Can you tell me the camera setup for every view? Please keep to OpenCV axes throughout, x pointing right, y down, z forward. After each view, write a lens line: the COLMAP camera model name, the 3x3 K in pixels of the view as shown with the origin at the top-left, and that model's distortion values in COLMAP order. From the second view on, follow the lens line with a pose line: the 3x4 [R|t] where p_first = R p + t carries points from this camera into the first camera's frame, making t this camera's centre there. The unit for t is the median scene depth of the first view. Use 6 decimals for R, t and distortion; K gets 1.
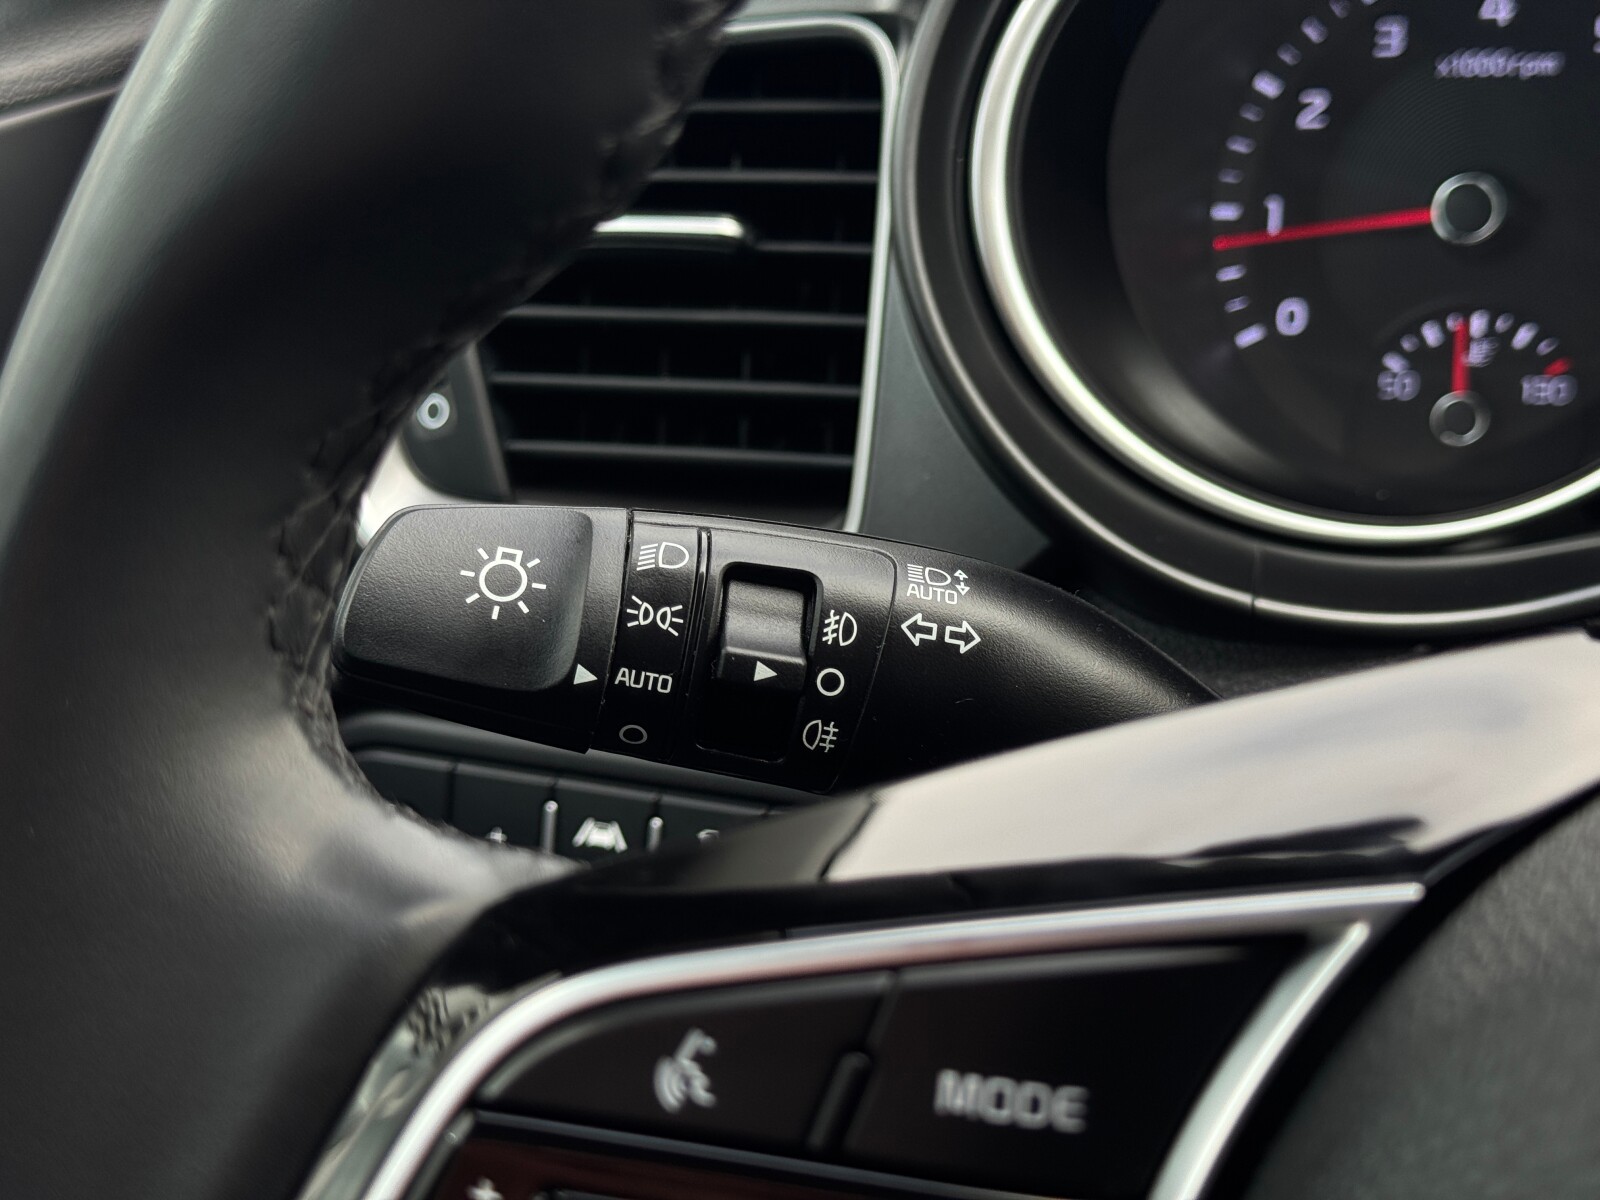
lens RADIAL K [[2303.3, 0, 800.0], [0, 2303.3, 600.0], [0, 0, 1]] dist [0.134972, -0.212459]
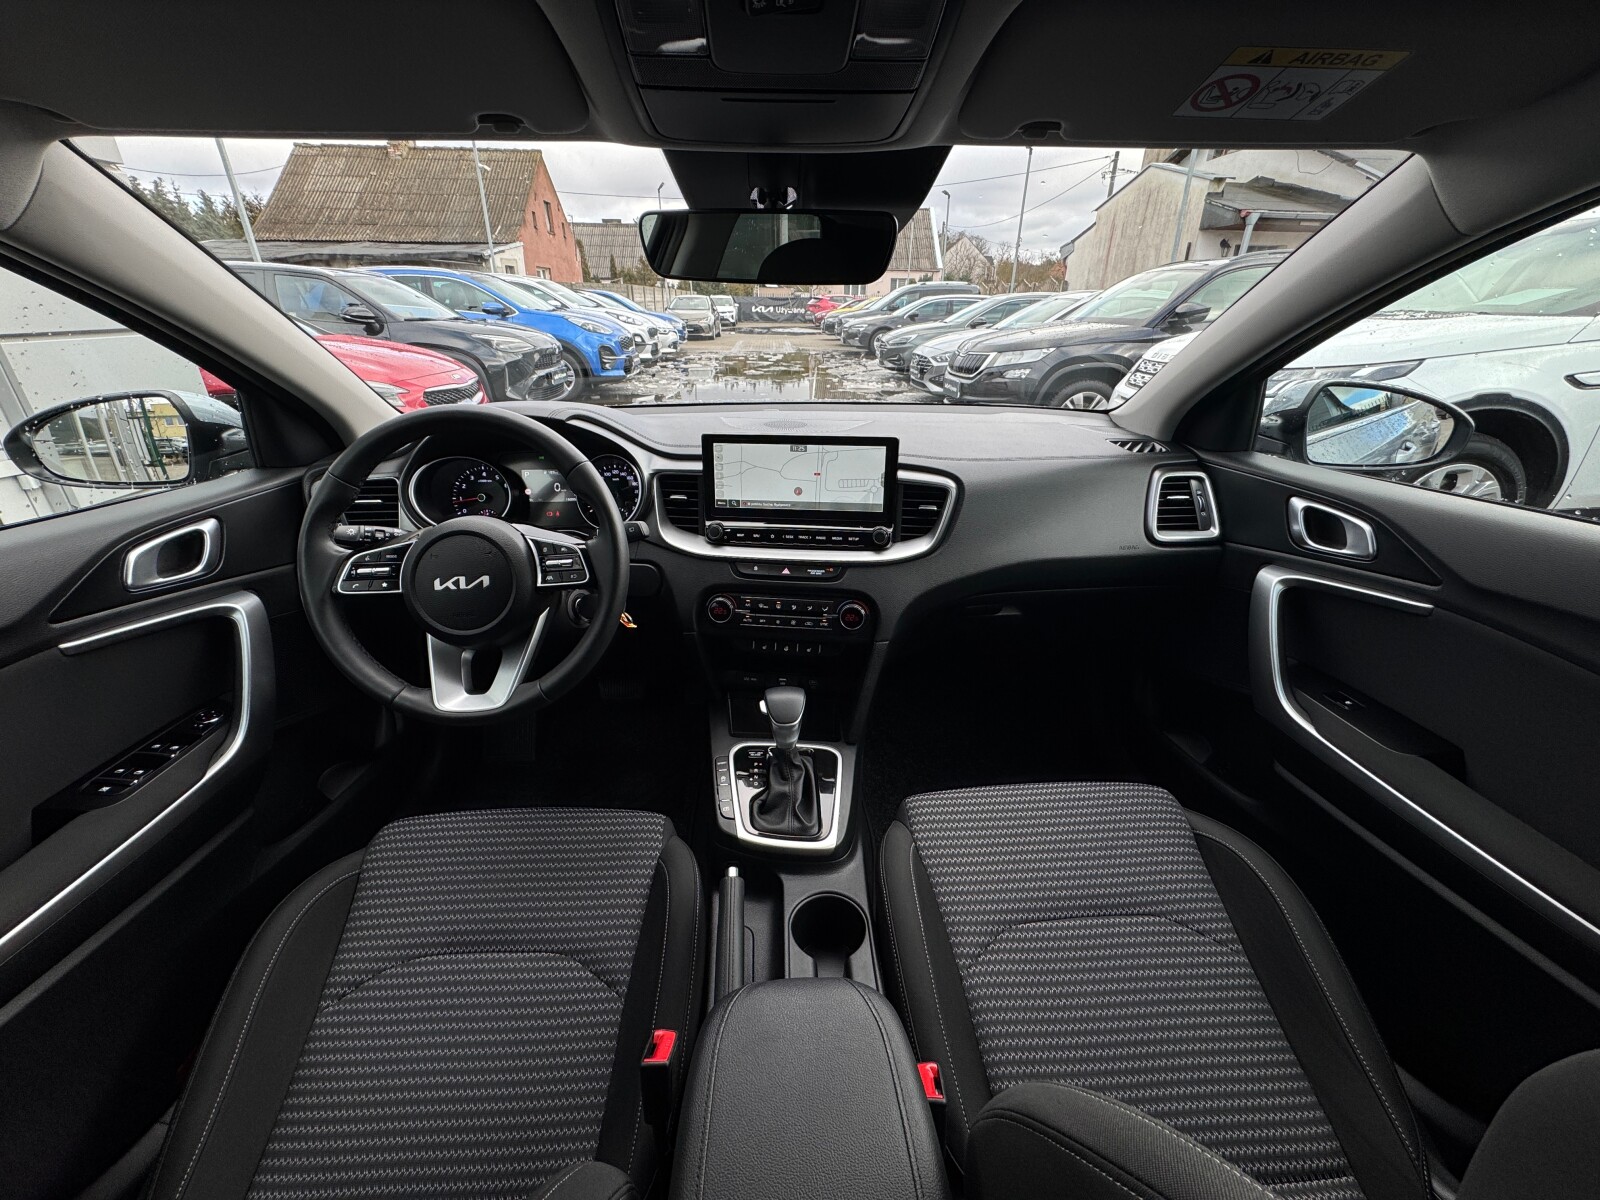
lens RADIAL K [[632.0, 0, 800.0], [0, 632.0, 600.0], [0, 0, 1]] dist [-0.002221, -0.000314]
pose [[0.882064, -0.097093, 0.461016, 0.305703], [0.103655, 0.994551, 0.011136, 0.452229], [-0.459585, 0.037964, 0.887322, -2.371363]]
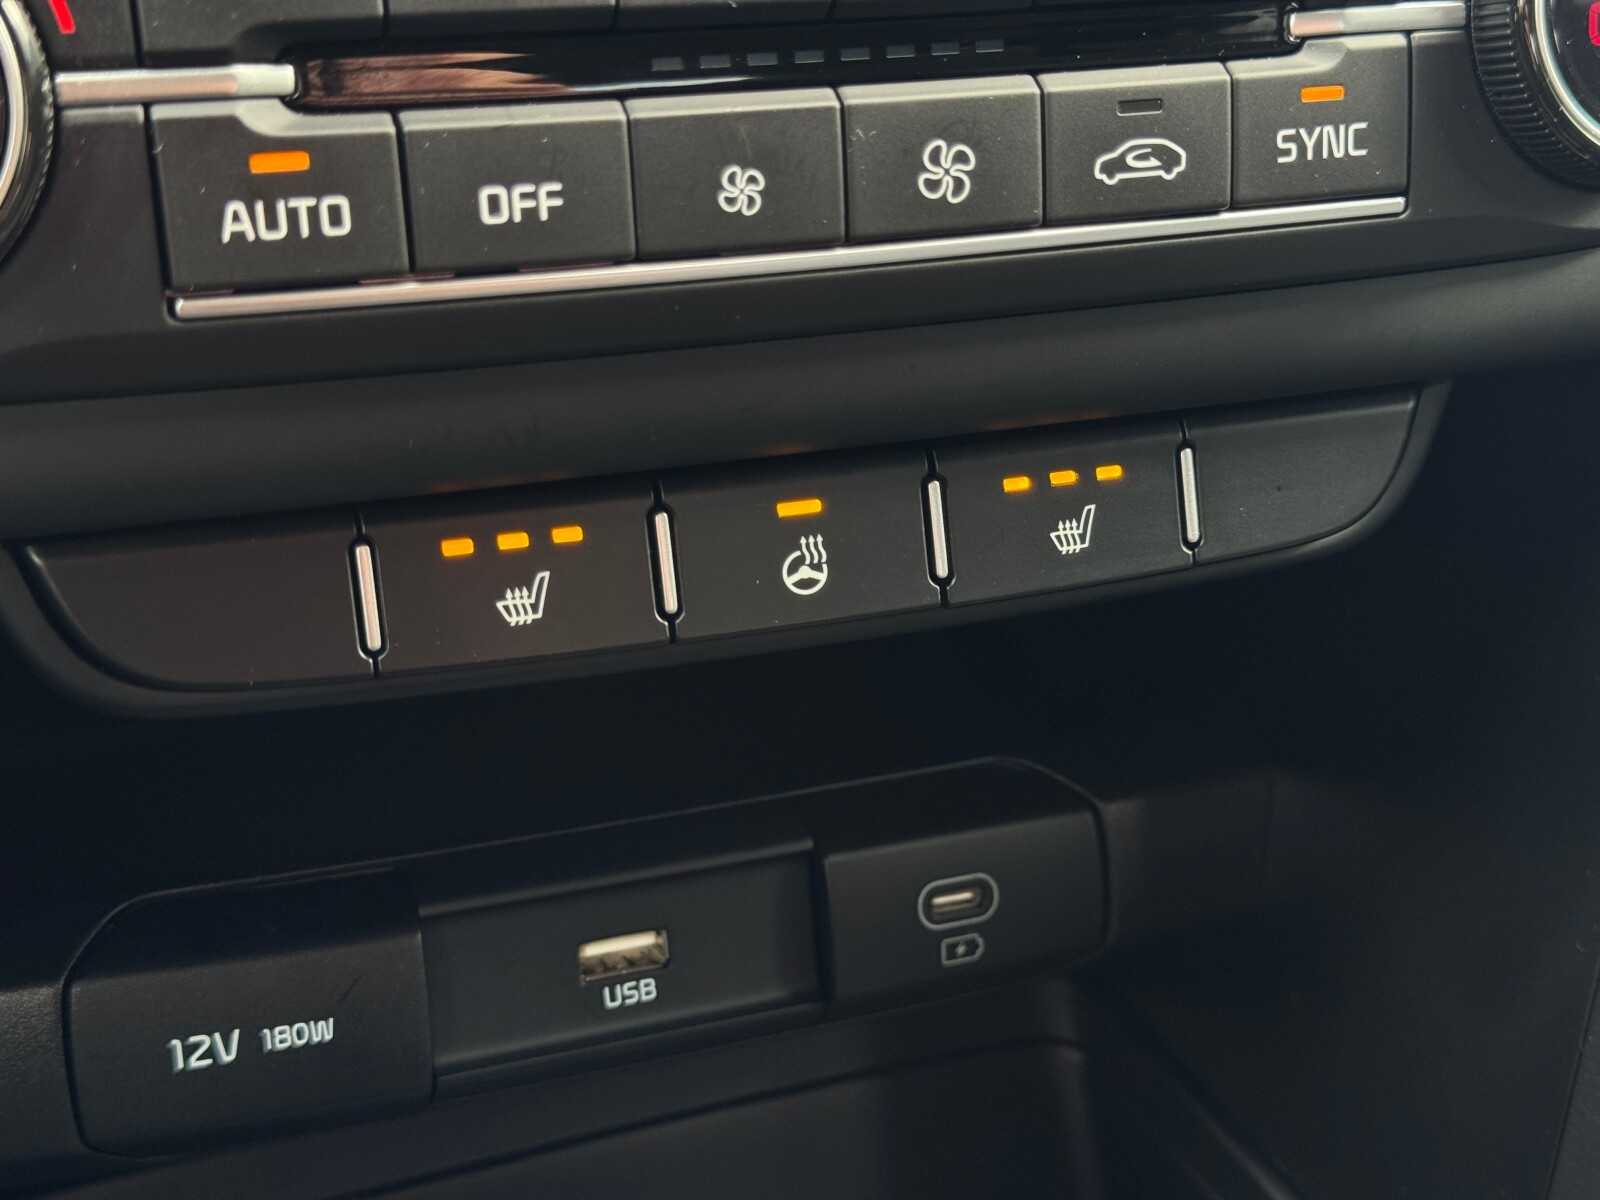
lens RADIAL K [[2303.3, 0, 800.0], [0, 2303.3, 600.0], [0, 0, 1]] dist [0.134972, -0.212459]
pose [[0.587311, -0.264487, 0.764926, 1.015739], [0.237765, 0.959779, 0.149305, 0.606191], [-0.773649, 0.094185, 0.626575, -0.022843]]
